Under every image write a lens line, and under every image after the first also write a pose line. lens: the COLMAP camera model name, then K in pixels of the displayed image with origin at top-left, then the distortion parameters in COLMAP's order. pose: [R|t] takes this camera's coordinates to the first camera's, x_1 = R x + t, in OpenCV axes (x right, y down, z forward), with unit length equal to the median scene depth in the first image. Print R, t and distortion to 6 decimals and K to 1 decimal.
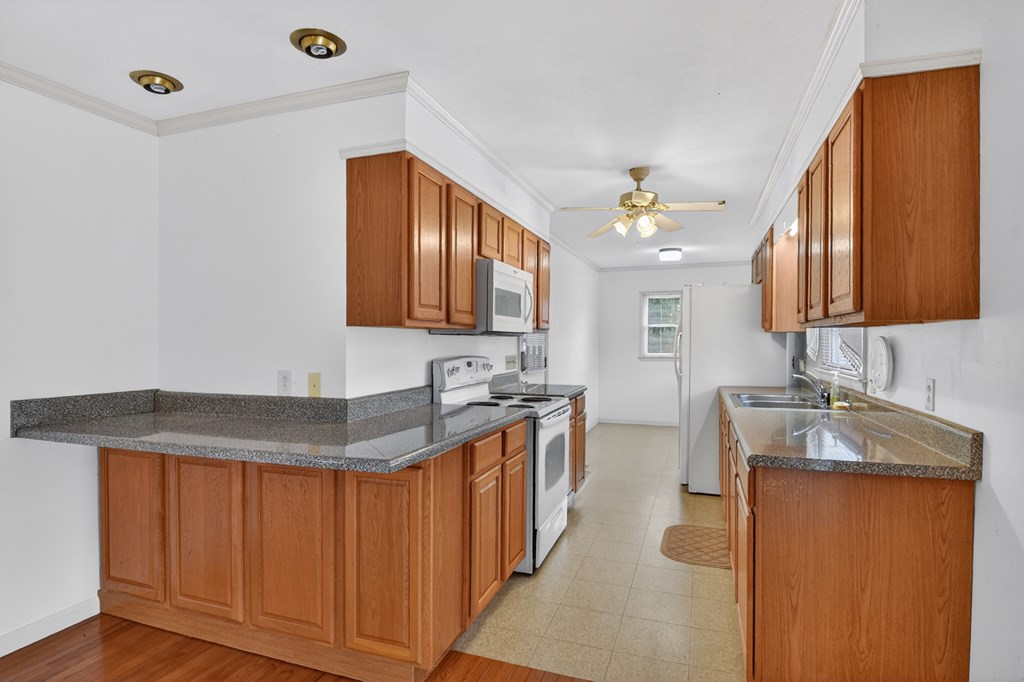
lens RADIAL K [[525.4, 0, 512.0], [0, 525.4, 341.0], [0, 0, 1]] dist [0.000339, -0.000694]
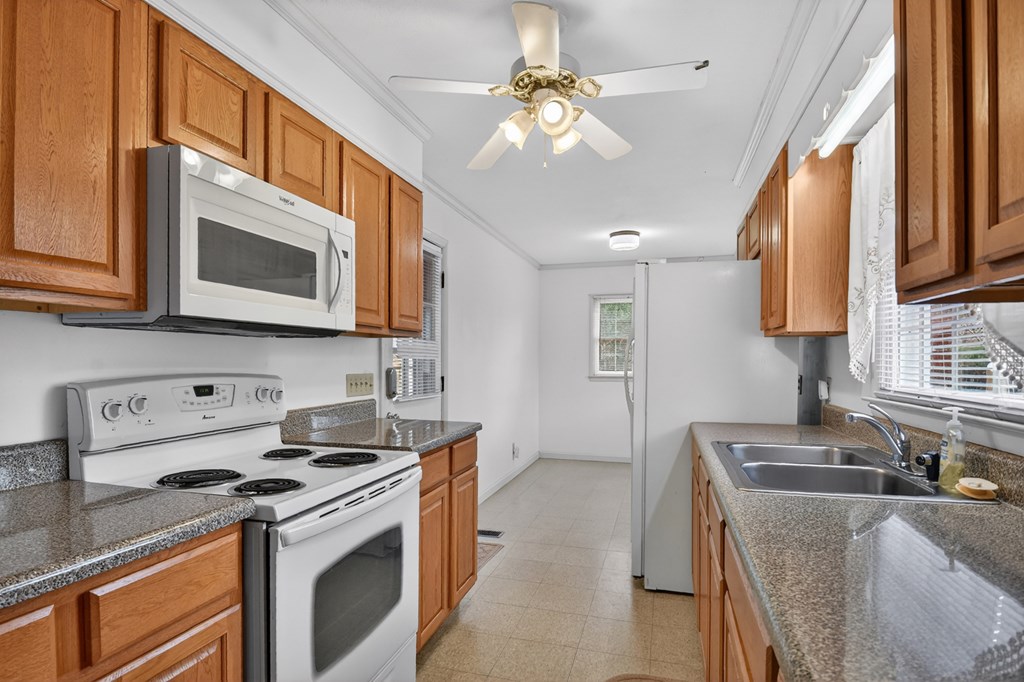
lens RADIAL K [[514.5, 0, 514.5], [0, 514.5, 356.4], [0, 0, 1]] dist [0.012439, -0.000189]
pose [[0.998263, 0.003424, 0.058809, 0.174211], [-0.002954, 0.999963, -0.008072, 0.014636], [-0.058834, 0.007884, 0.998237, 0.471747]]
